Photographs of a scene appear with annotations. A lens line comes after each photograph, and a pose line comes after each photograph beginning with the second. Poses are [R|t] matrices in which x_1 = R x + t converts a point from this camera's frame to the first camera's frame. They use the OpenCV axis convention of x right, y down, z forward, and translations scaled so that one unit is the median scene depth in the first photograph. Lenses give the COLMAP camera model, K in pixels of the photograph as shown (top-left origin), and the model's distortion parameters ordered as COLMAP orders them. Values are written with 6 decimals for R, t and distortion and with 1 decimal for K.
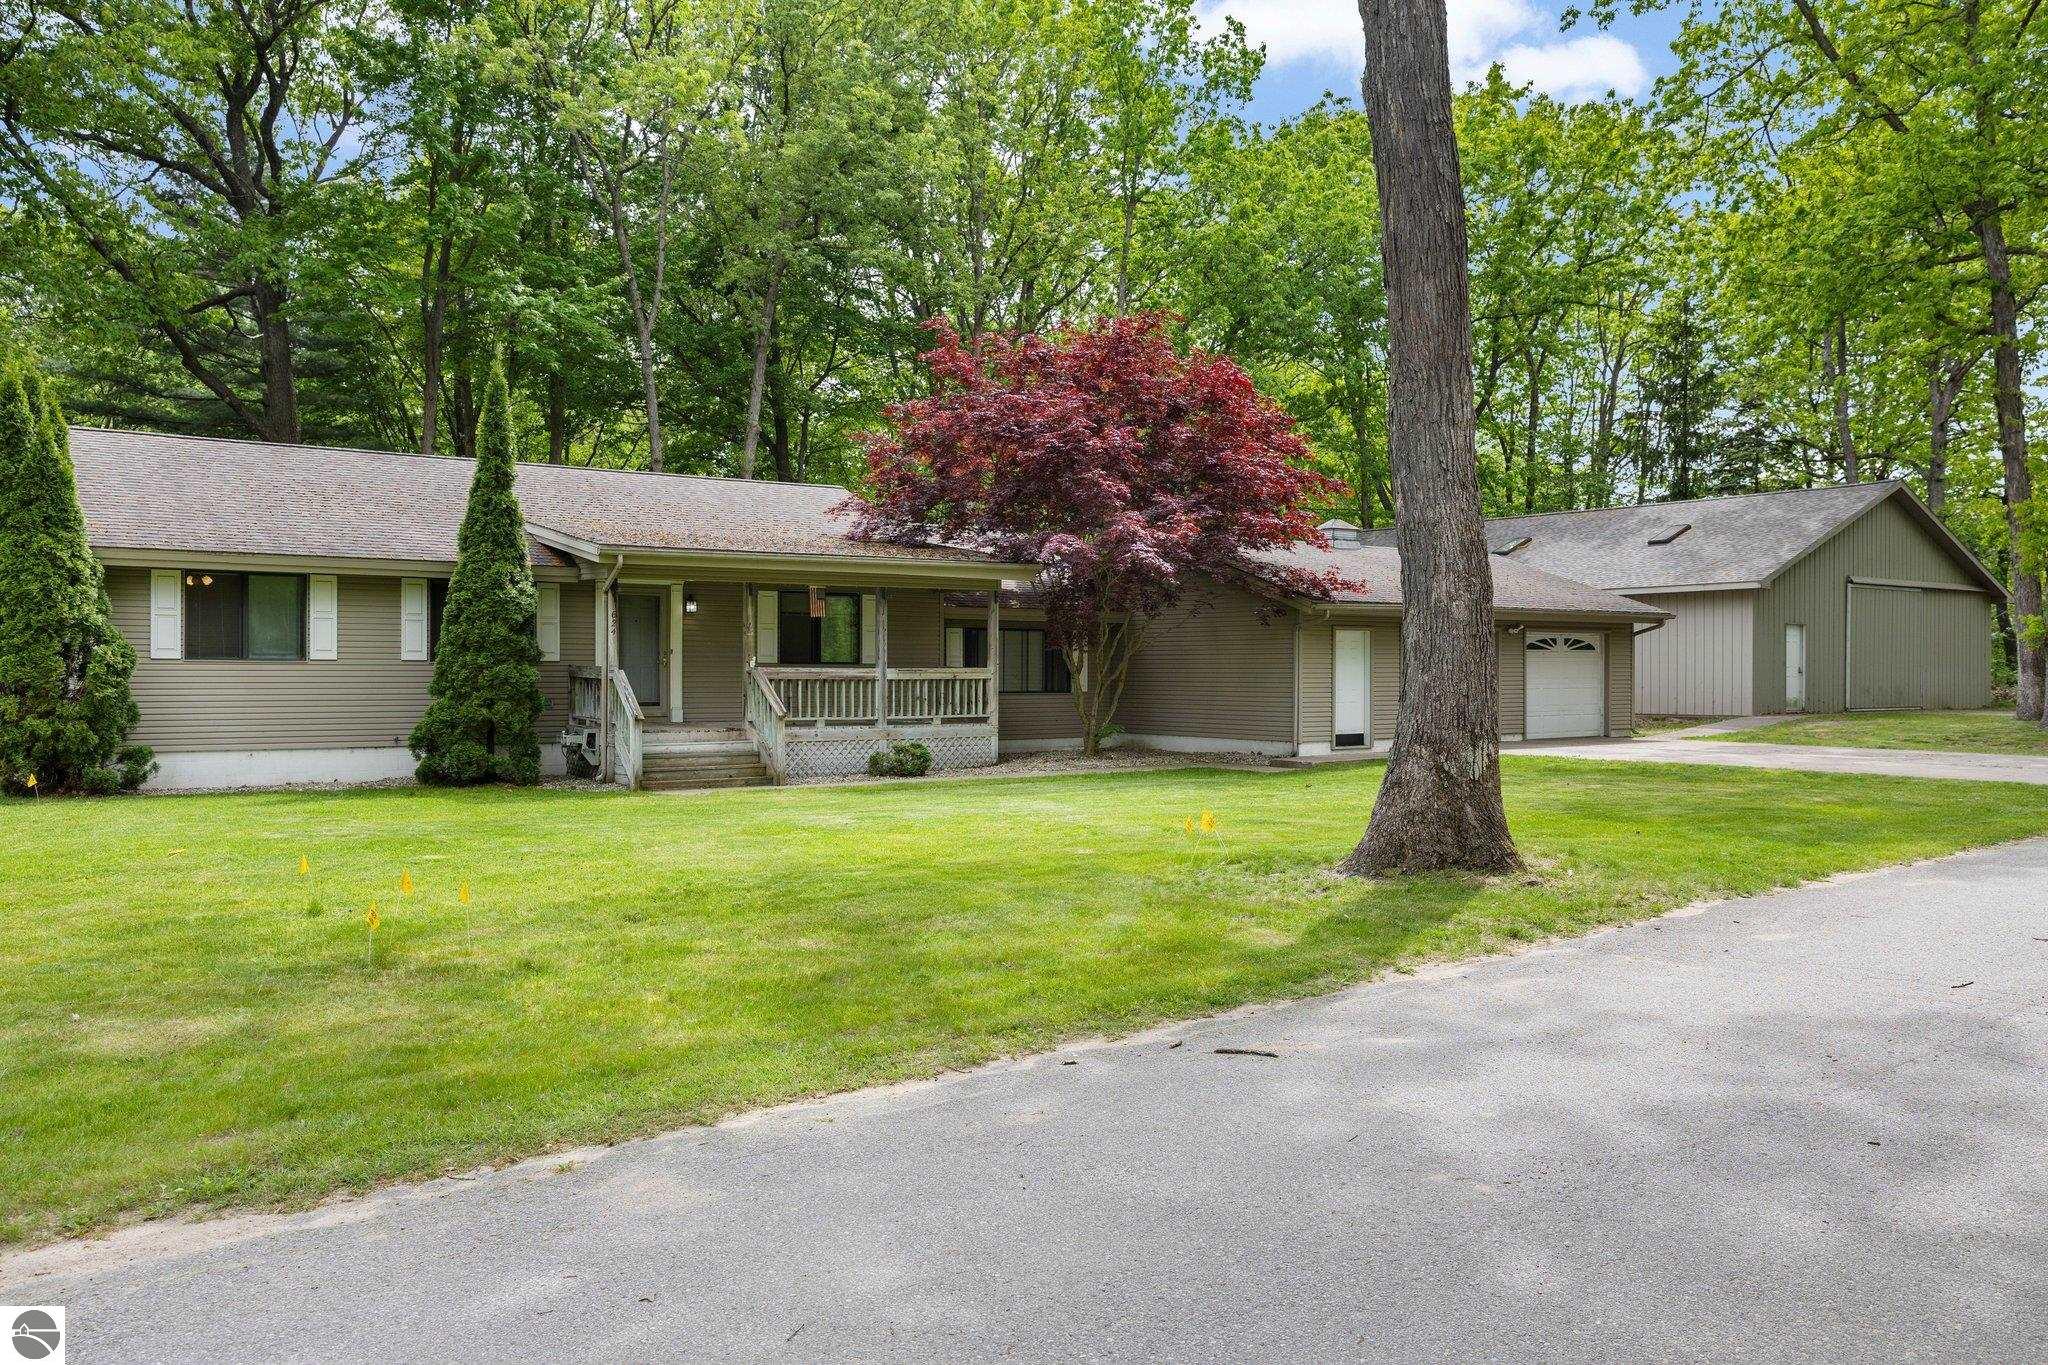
lens RADIAL K [[1550.6, 0, 1015.7], [0, 1550.6, 677.6], [0, 0, 1]] dist [0.014540, 0.003878]
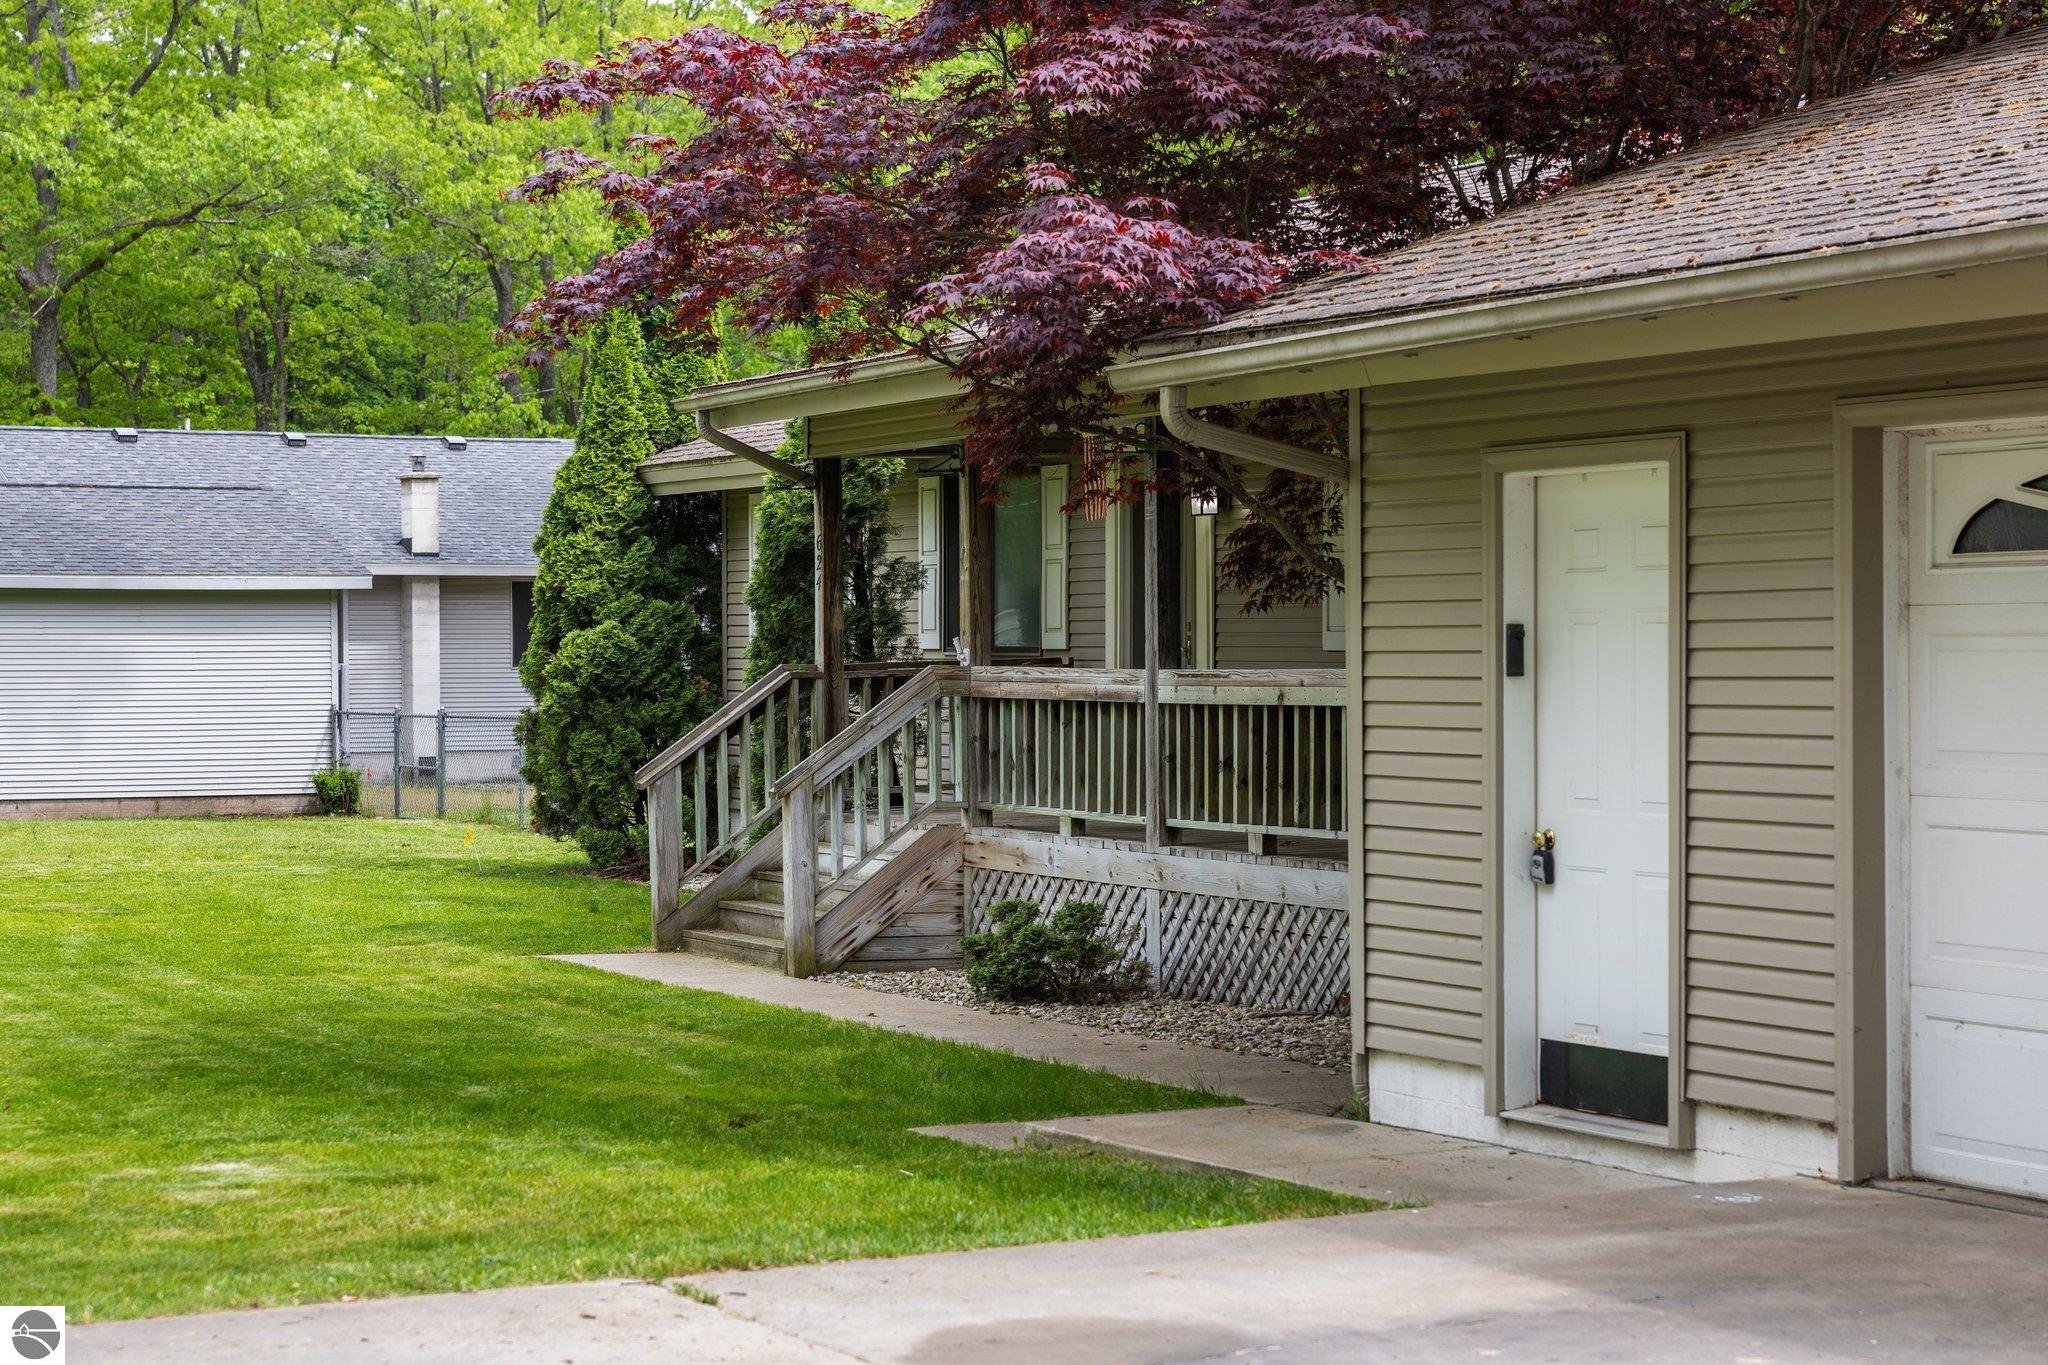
lens RADIAL K [[3946.0, 0, 1023.5], [0, 3946.0, 680.7], [0, 0, 1]] dist [0.088078, 0.000000]
pose [[-0.128027, 0.004534, -0.991760, 0.731543], [-0.008587, 0.999947, 0.005680, -0.008020], [0.991734, 0.009243, -0.127981, 1.075406]]
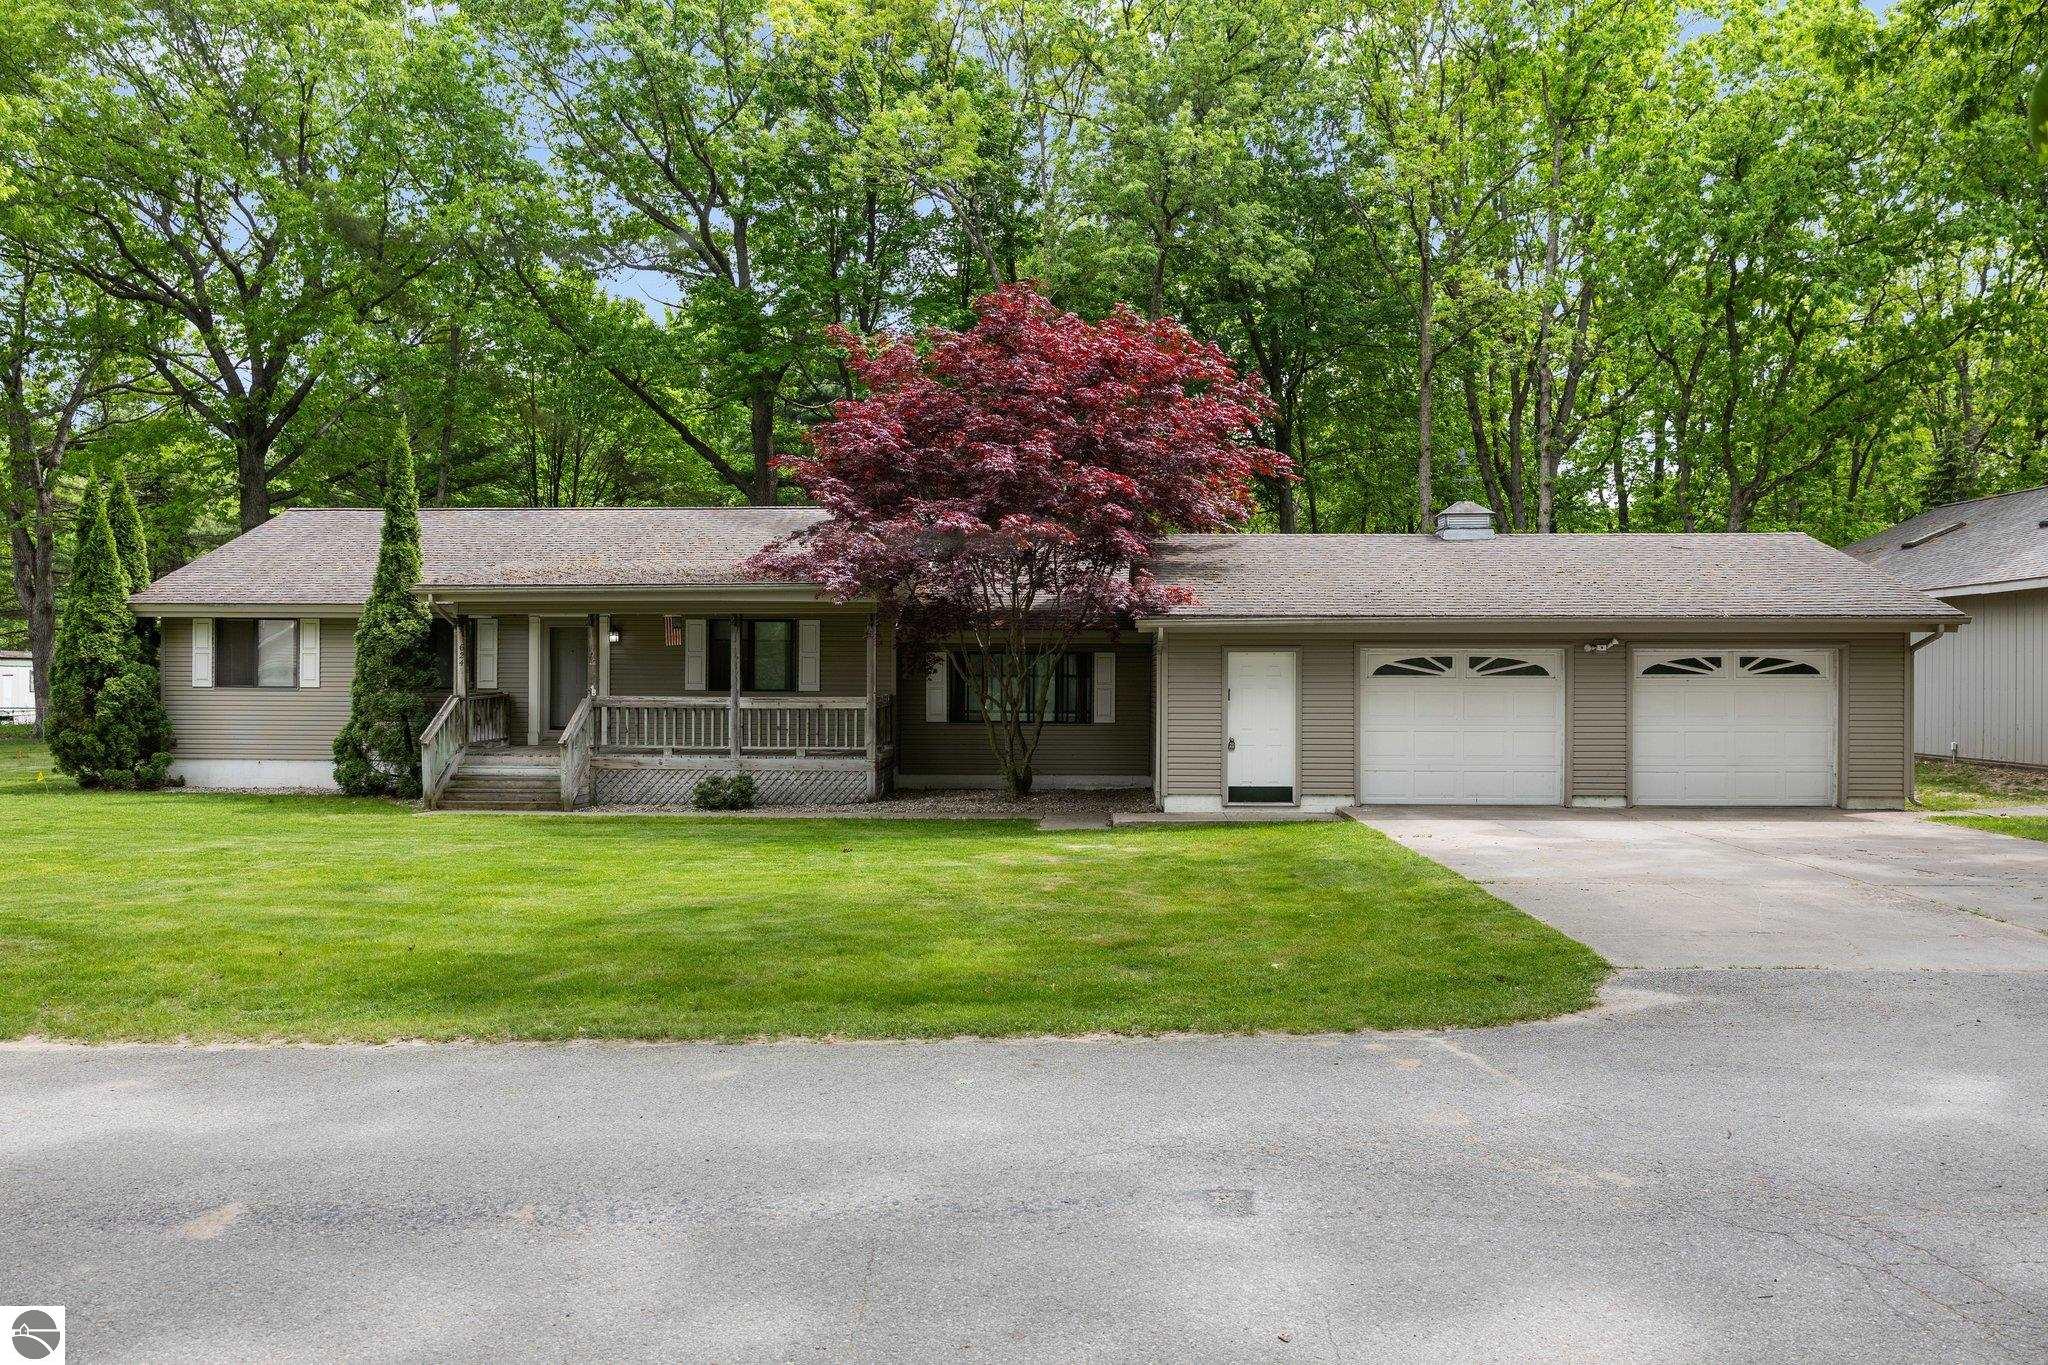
lens RADIAL K [[1480.3, 0, 1031.5], [0, 1480.3, 683.1], [0, 0, 1]] dist [-0.024398, 0.002113]
pose [[0.784088, 0.000005, -0.620650, 0.634324], [-0.006665, 0.999942, -0.008412, -0.008171], [0.620614, 0.010732, 0.784043, 0.386263]]
